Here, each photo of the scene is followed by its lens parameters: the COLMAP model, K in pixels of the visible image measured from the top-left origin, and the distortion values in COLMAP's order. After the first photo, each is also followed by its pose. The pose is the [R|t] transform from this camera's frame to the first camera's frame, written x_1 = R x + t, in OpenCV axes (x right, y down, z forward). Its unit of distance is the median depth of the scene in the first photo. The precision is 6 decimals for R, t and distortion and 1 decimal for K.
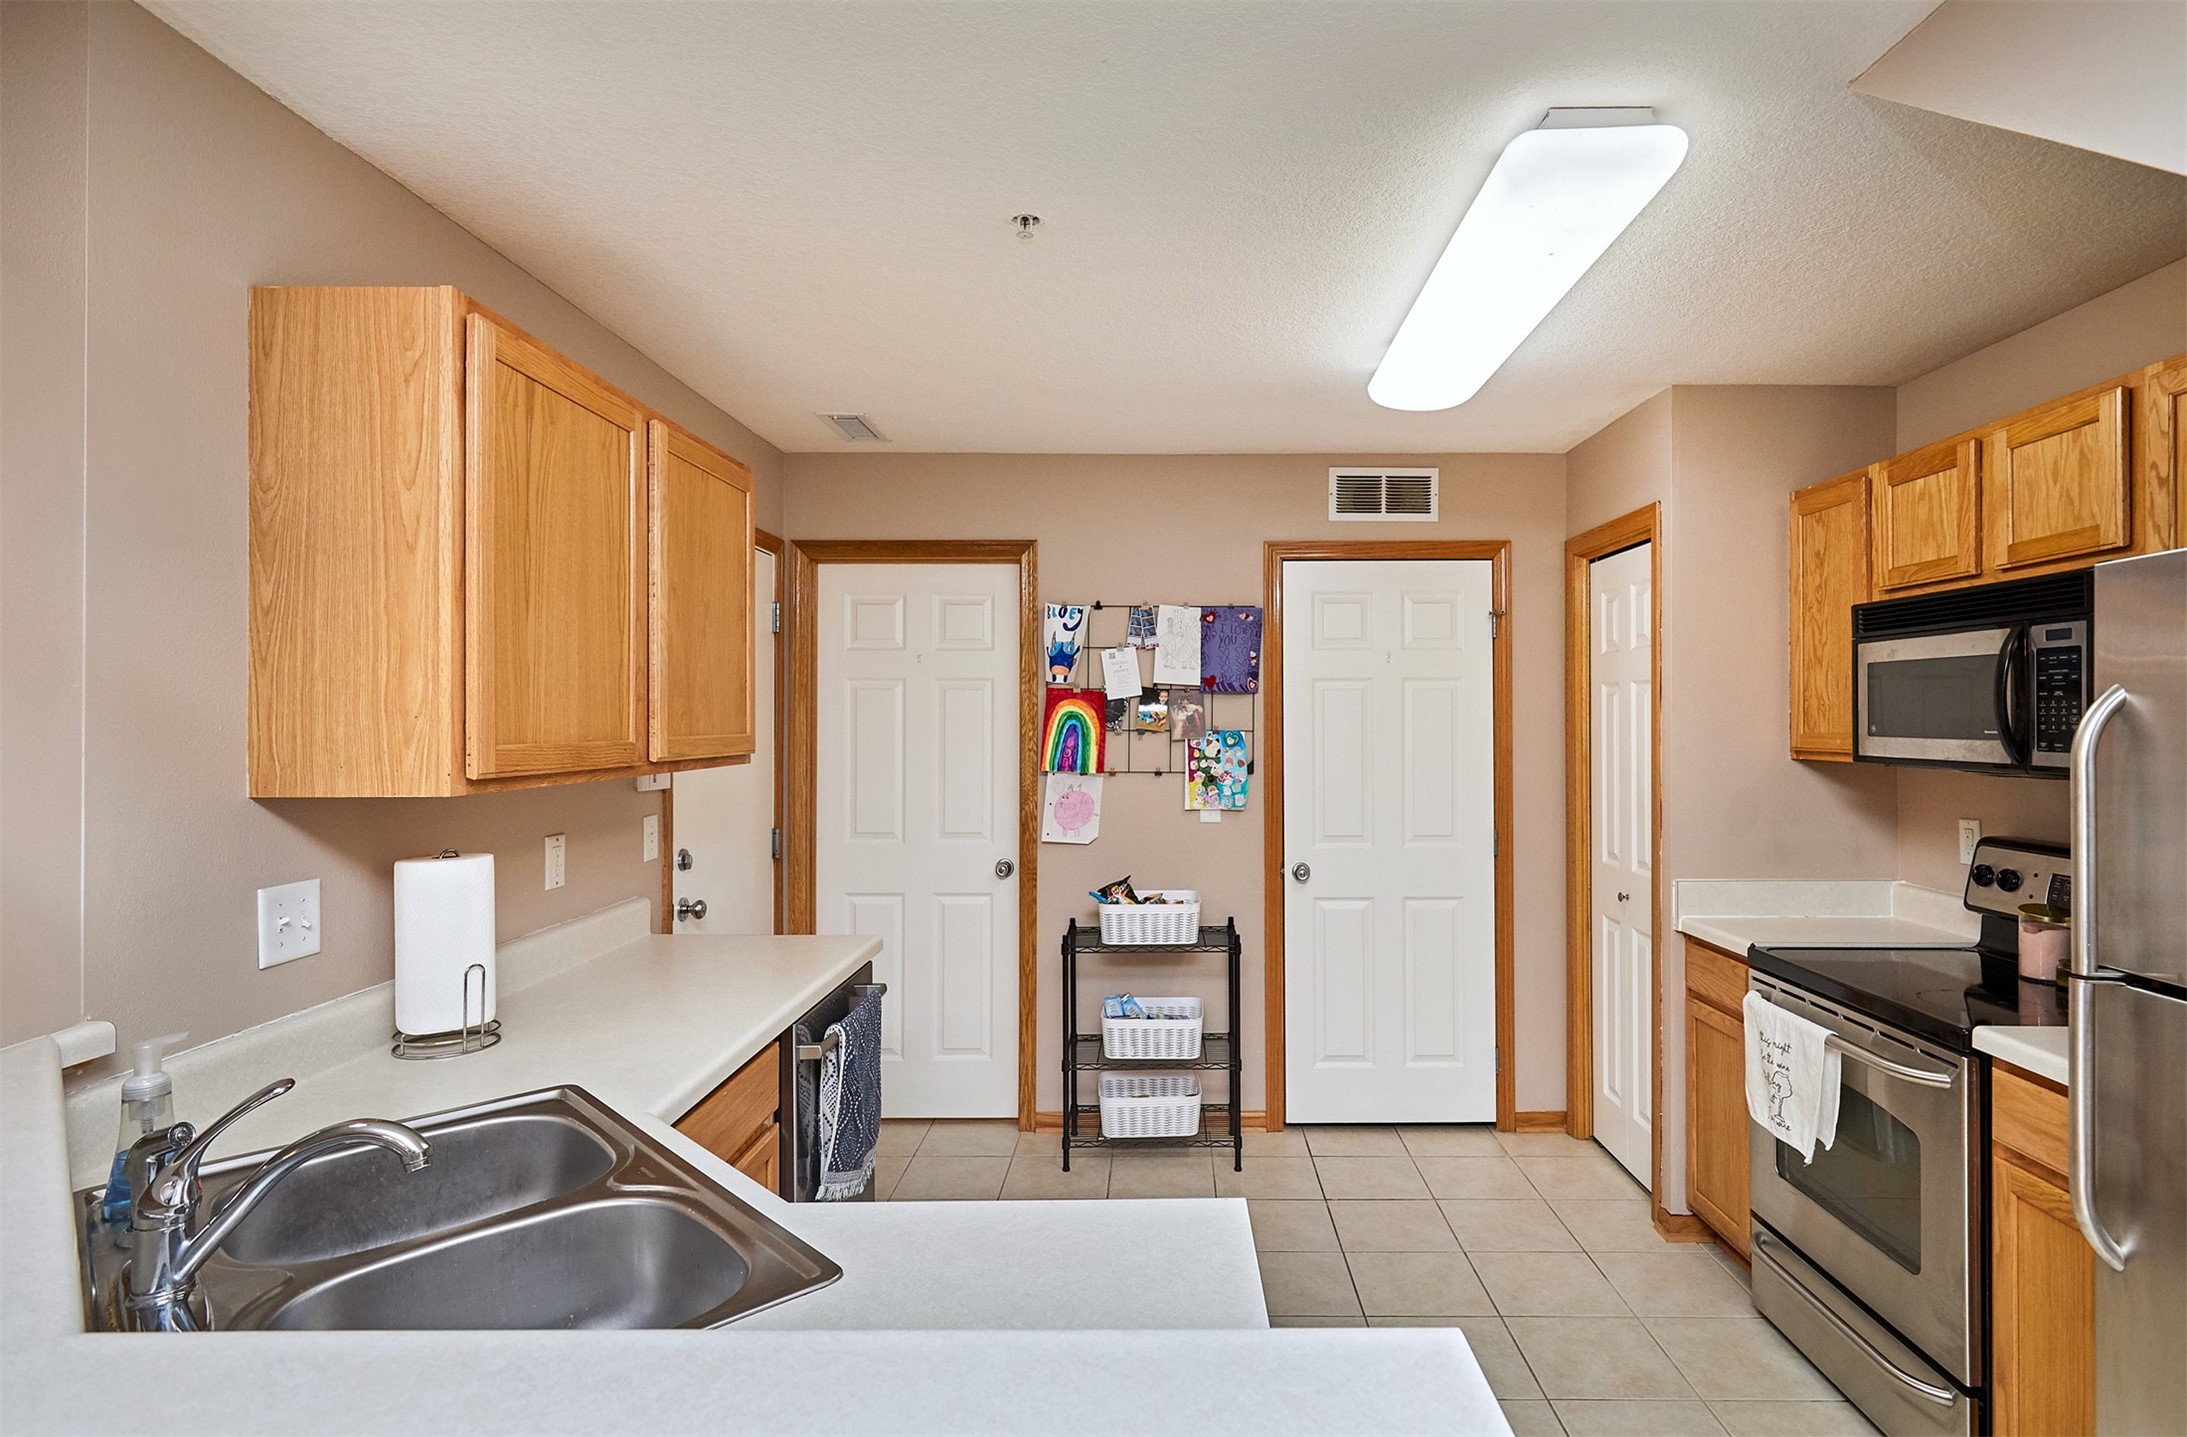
lens RADIAL K [[1131.6, 0, 1135.3], [0, 1131.6, 730.4], [0, 0, 1]] dist [0.003506, 0.000787]
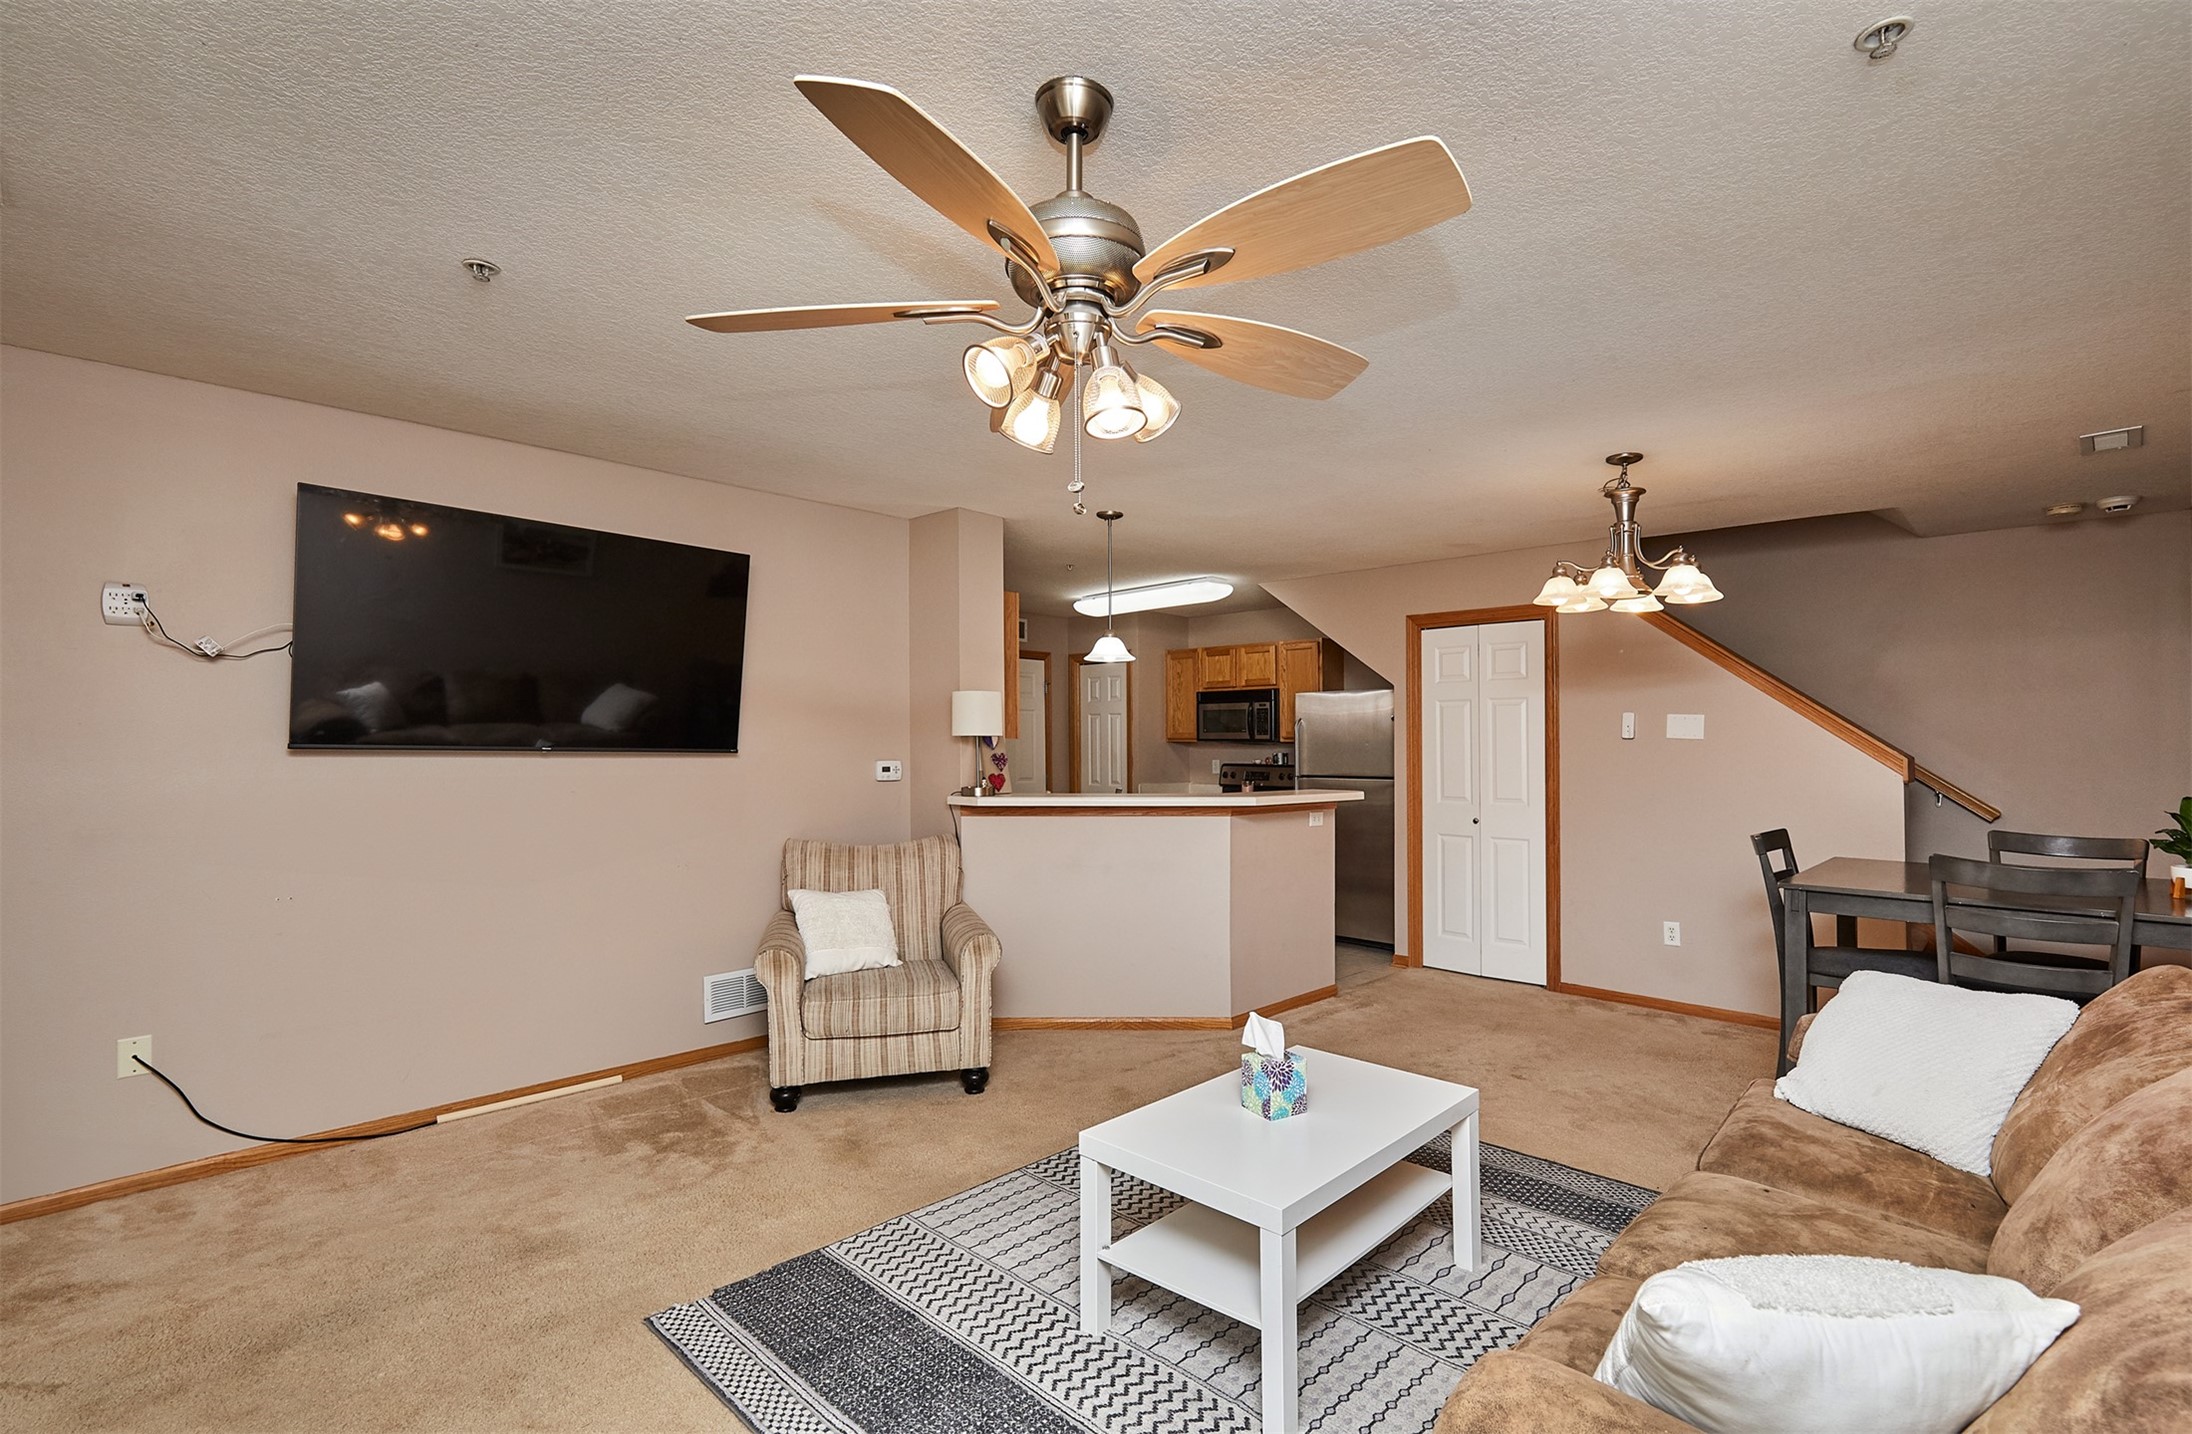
lens RADIAL K [[1027.1, 0, 1098.9], [0, 1027.1, 738.7], [0, 0, 1]] dist [0.013114, -0.000243]
pose [[0.707901, 0.008811, 0.706257, -1.130136], [0.002138, 0.999891, -0.014617, 0.044447], [-0.706309, 0.011858, 0.707805, -0.602239]]
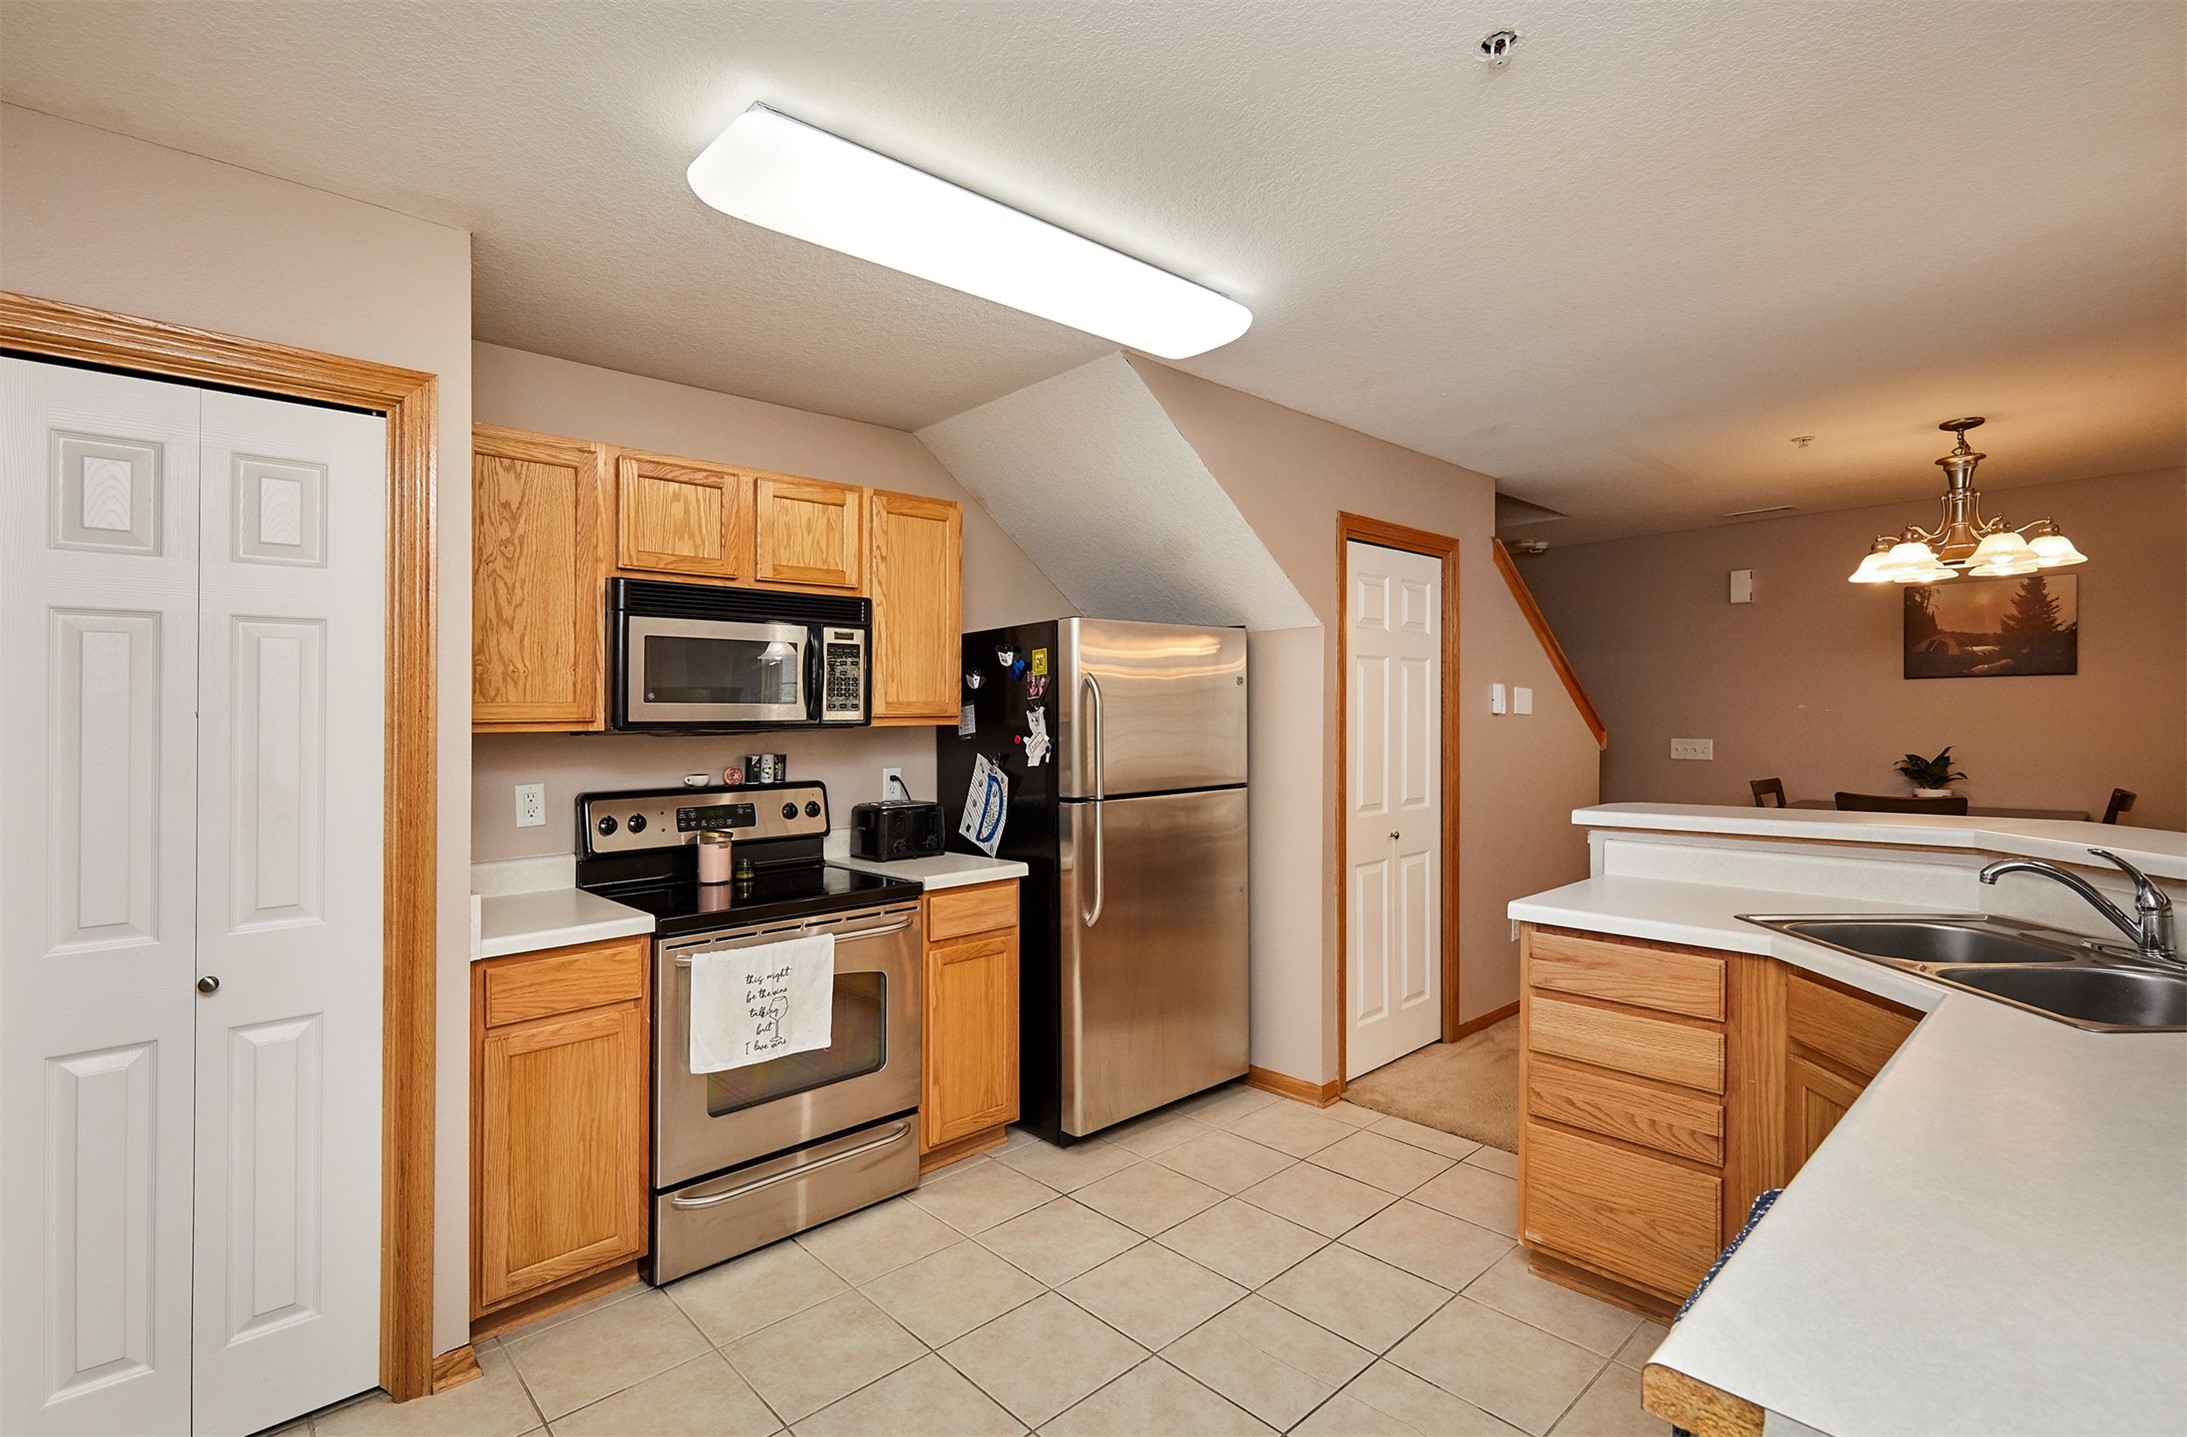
lens RADIAL K [[1024.7, 0, 1096.4], [0, 1024.7, 740.2], [0, 0, 1]] dist [0.013114, -0.000243]
pose [[-0.696764, -0.004210, 0.717288, -0.242935], [0.021232, 0.999424, 0.026491, 0.016215], [-0.716986, 0.033687, -0.696273, 0.940087]]
